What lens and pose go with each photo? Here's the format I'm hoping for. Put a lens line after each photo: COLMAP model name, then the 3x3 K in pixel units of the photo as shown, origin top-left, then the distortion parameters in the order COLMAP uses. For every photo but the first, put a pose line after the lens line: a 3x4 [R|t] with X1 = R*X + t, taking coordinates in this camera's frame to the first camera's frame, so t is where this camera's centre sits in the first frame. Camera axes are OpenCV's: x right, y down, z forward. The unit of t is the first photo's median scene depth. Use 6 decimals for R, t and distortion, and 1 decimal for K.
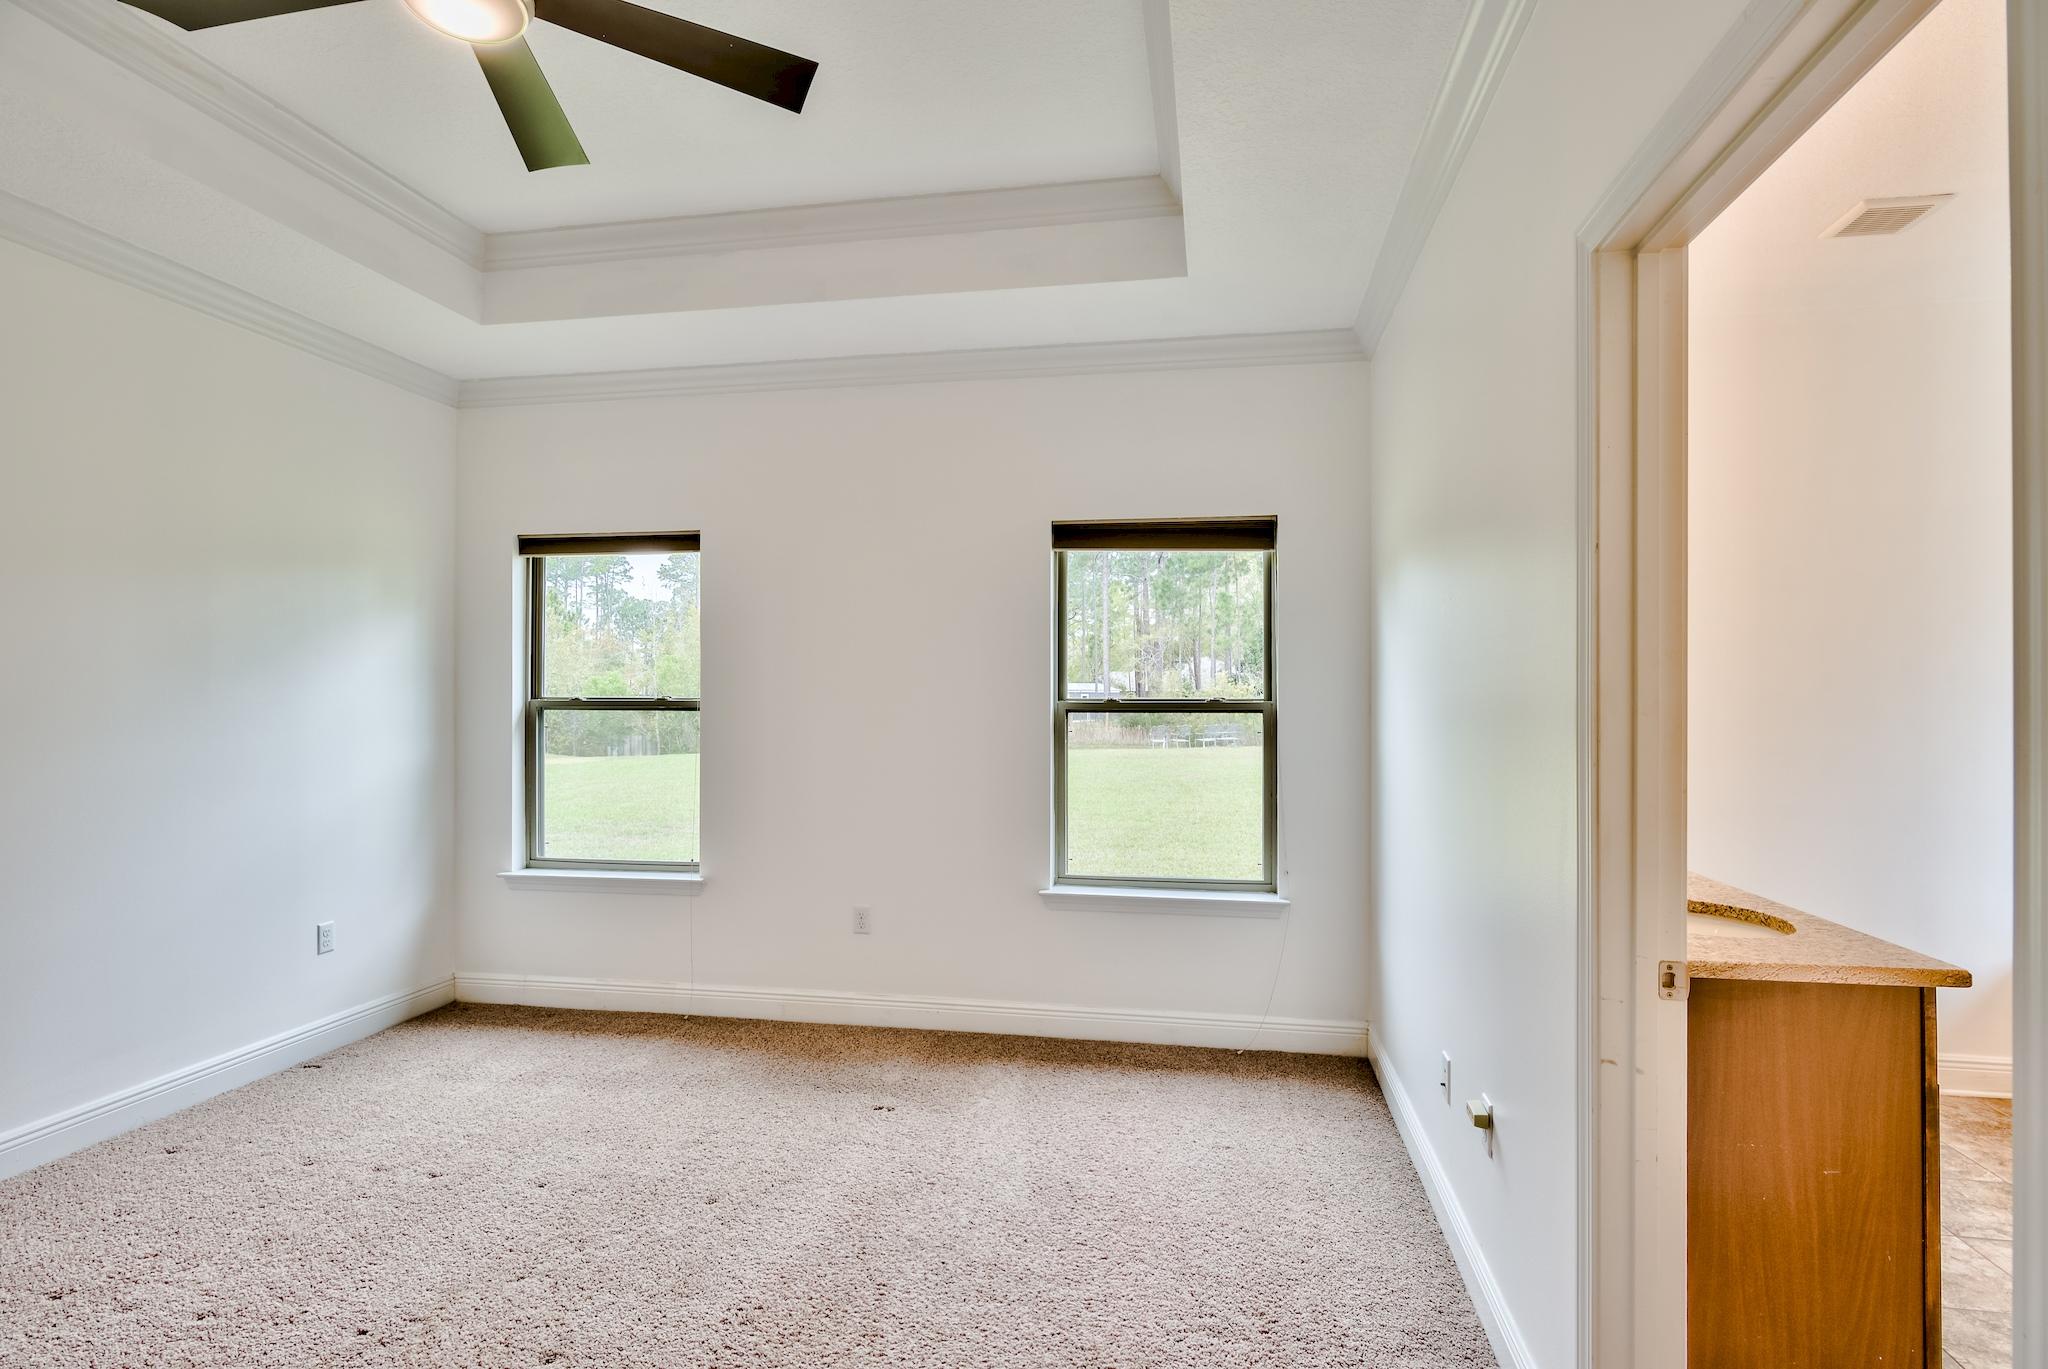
lens RADIAL K [[1017.2, 0, 1030.4], [0, 1017.2, 700.1], [0, 0, 1]] dist [-0.004116, 0.000069]
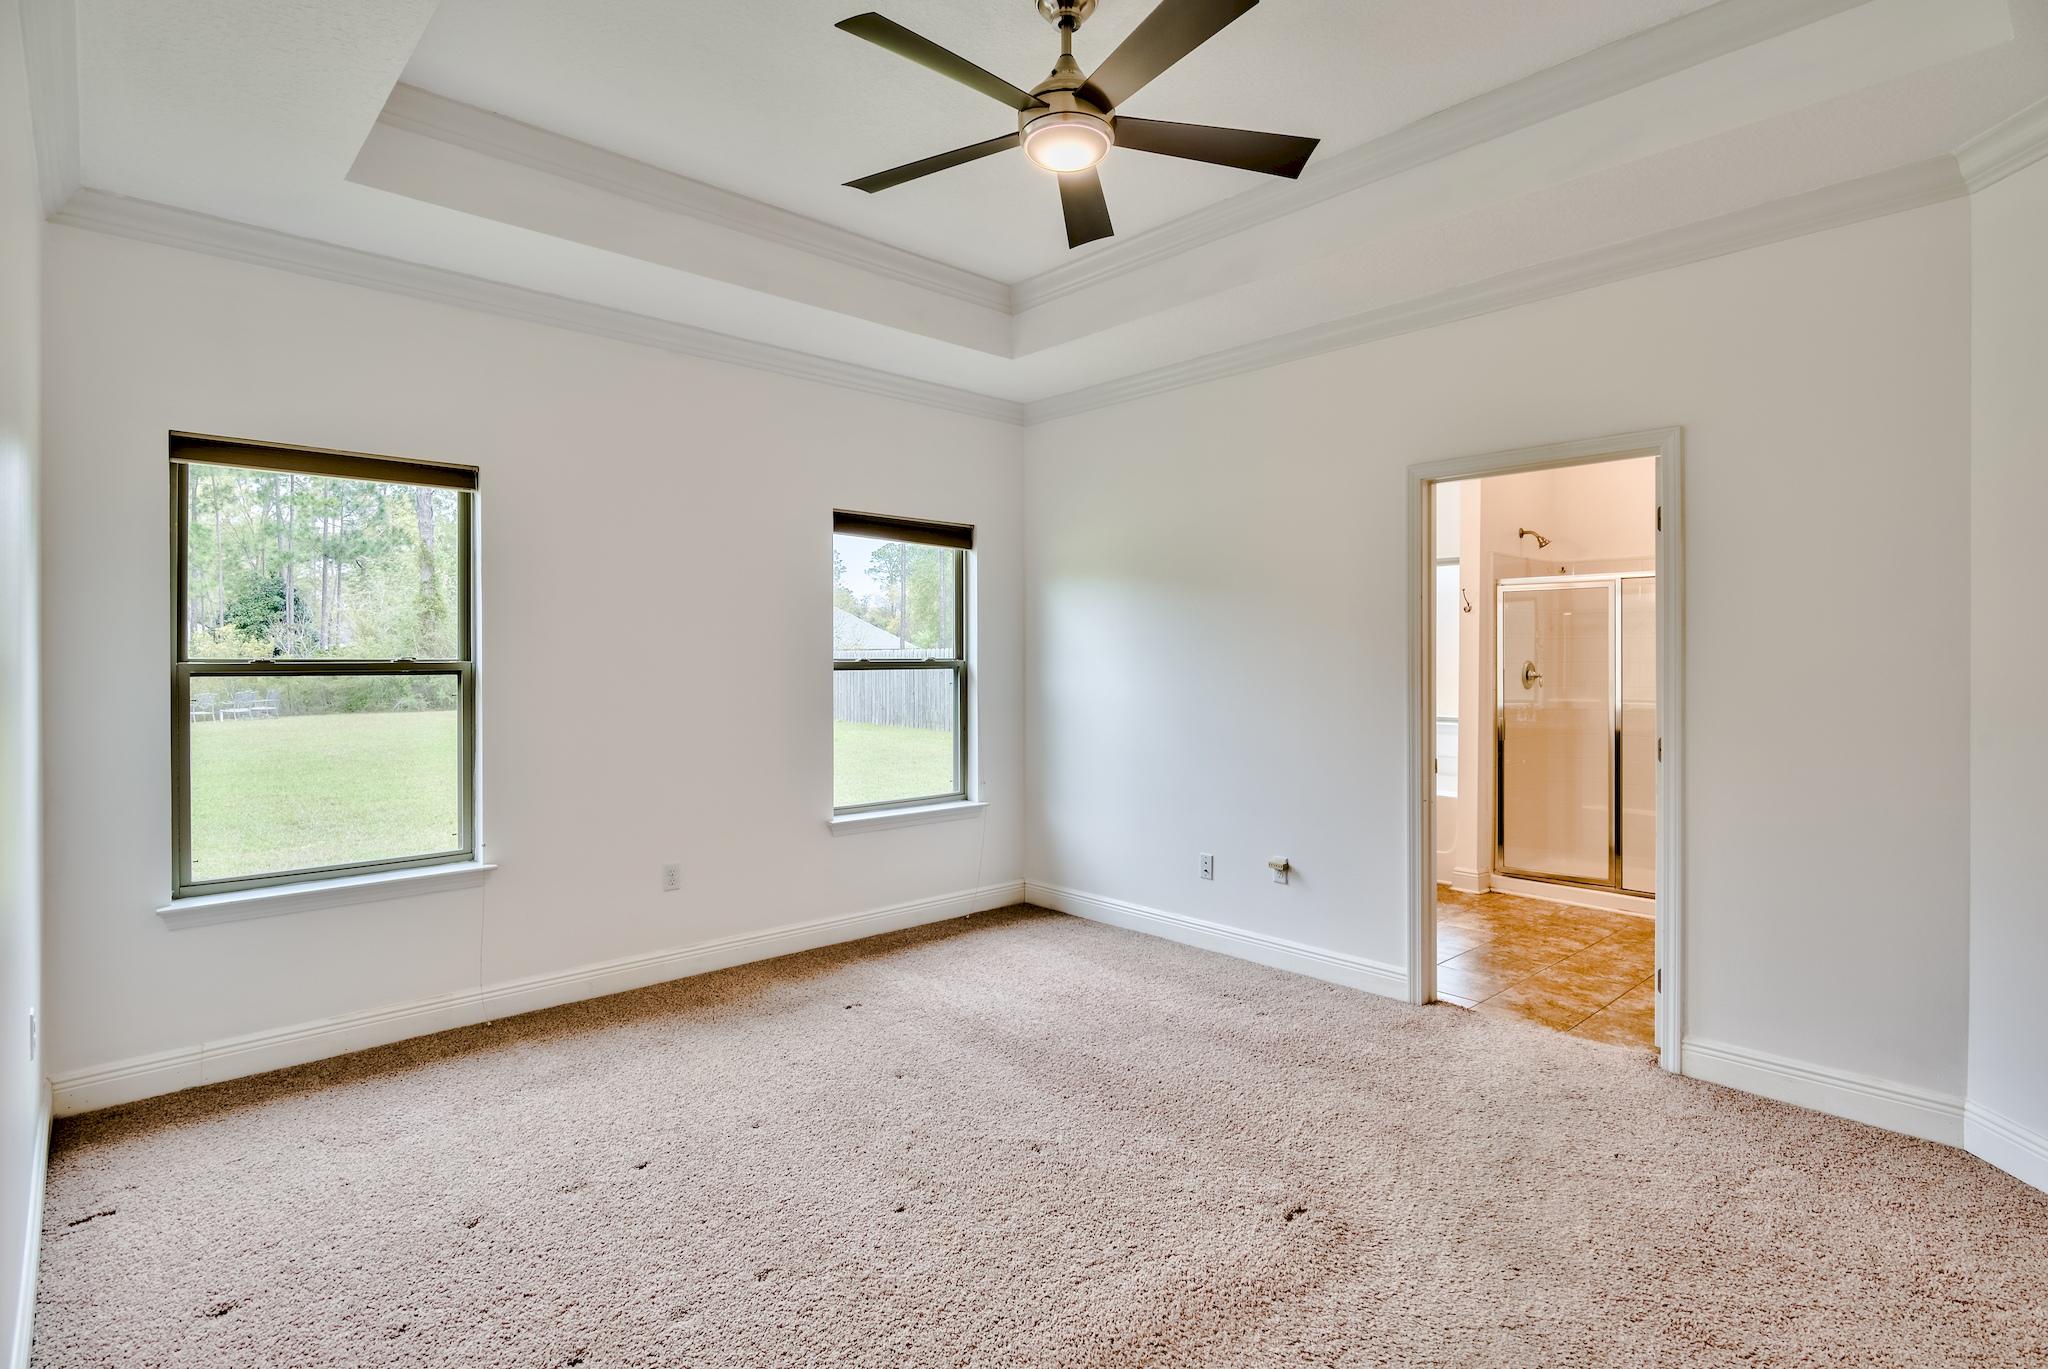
lens RADIAL K [[1017.2, 0, 1030.1], [0, 1017.2, 668.2], [0, 0, 1]] dist [-0.004116, 0.000069]
pose [[0.598972, -0.010721, 0.800698, -0.764561], [0.002991, 0.999933, 0.011150, -0.002990], [-0.800764, -0.004284, 0.598964, 0.102870]]
